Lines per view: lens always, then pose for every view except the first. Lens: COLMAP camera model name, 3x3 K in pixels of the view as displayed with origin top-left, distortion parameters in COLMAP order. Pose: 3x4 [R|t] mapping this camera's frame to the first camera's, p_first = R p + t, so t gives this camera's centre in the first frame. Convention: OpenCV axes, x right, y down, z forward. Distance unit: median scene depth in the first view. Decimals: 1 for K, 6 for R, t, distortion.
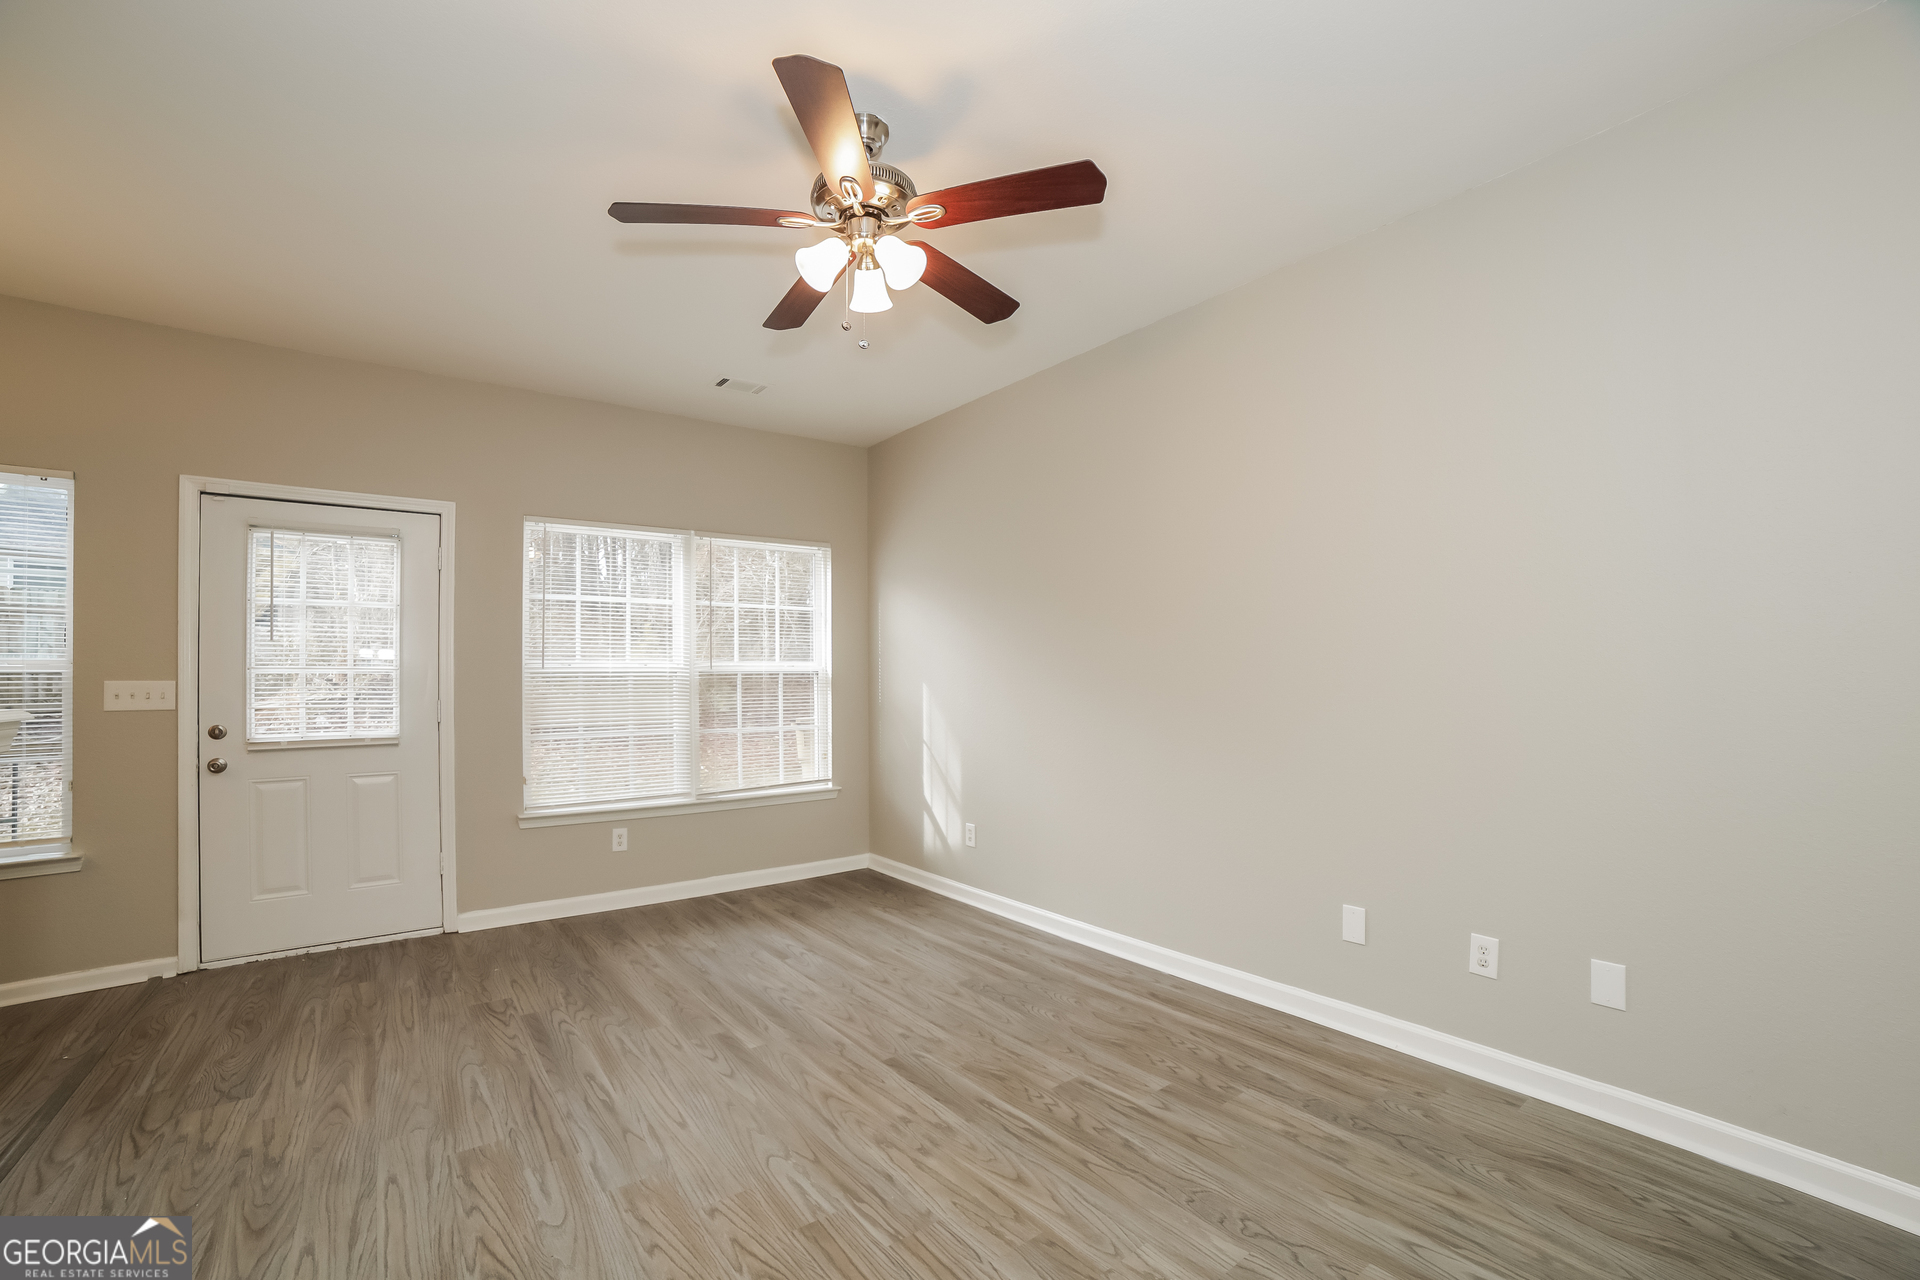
lens RADIAL K [[811.7, 0, 954.6], [0, 811.7, 665.8], [0, 0, 1]] dist [-0.104269, 0.037681]
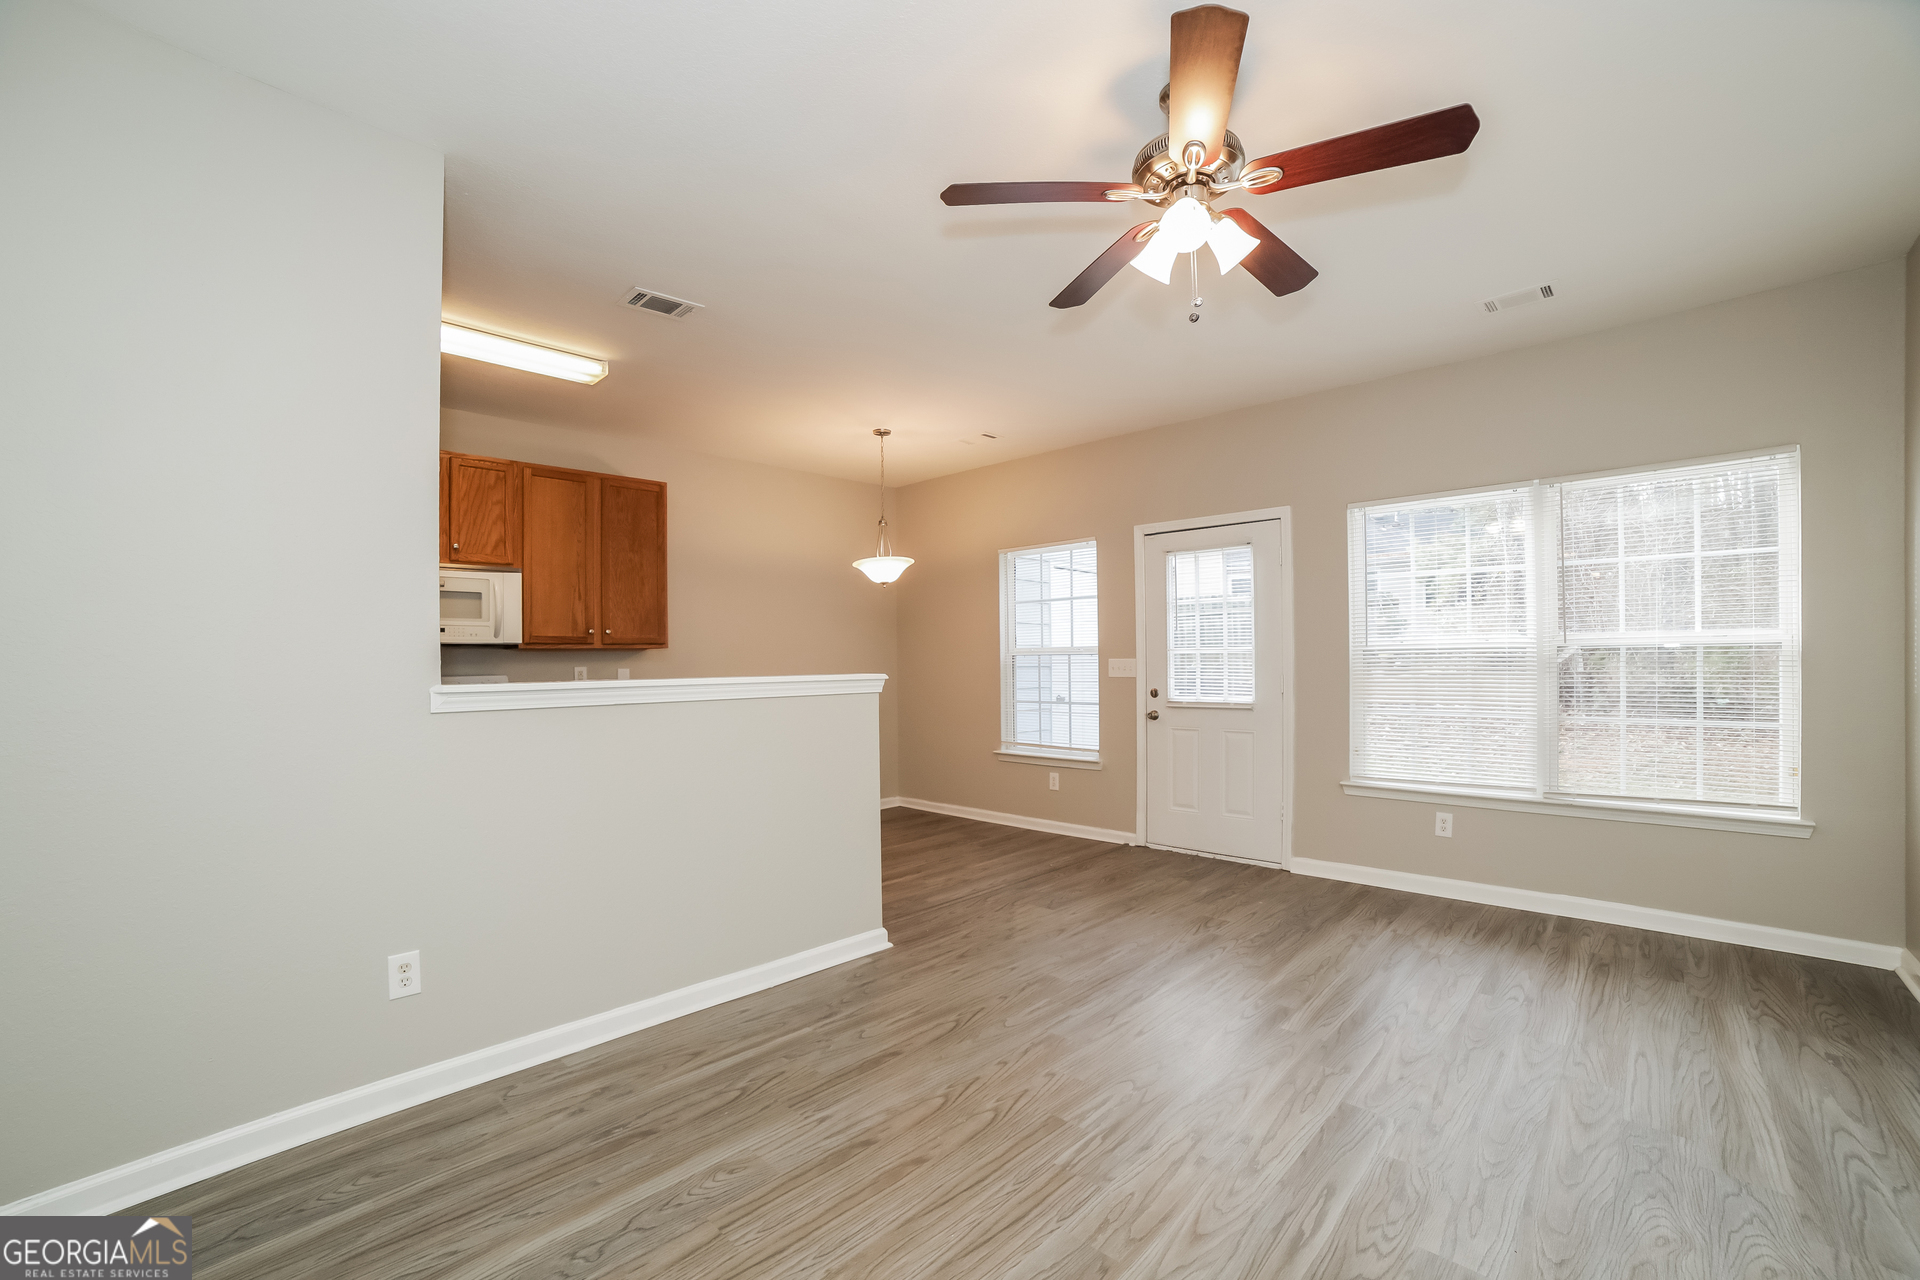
lens RADIAL K [[811.7, 0, 954.6], [0, 811.7, 665.8], [0, 0, 1]] dist [-0.104269, 0.037681]
pose [[0.135148, 0.011038, -0.990764, 0.499321], [0.025157, 0.999577, 0.014568, 0.000492], [0.990506, -0.026894, 0.134813, 0.352762]]
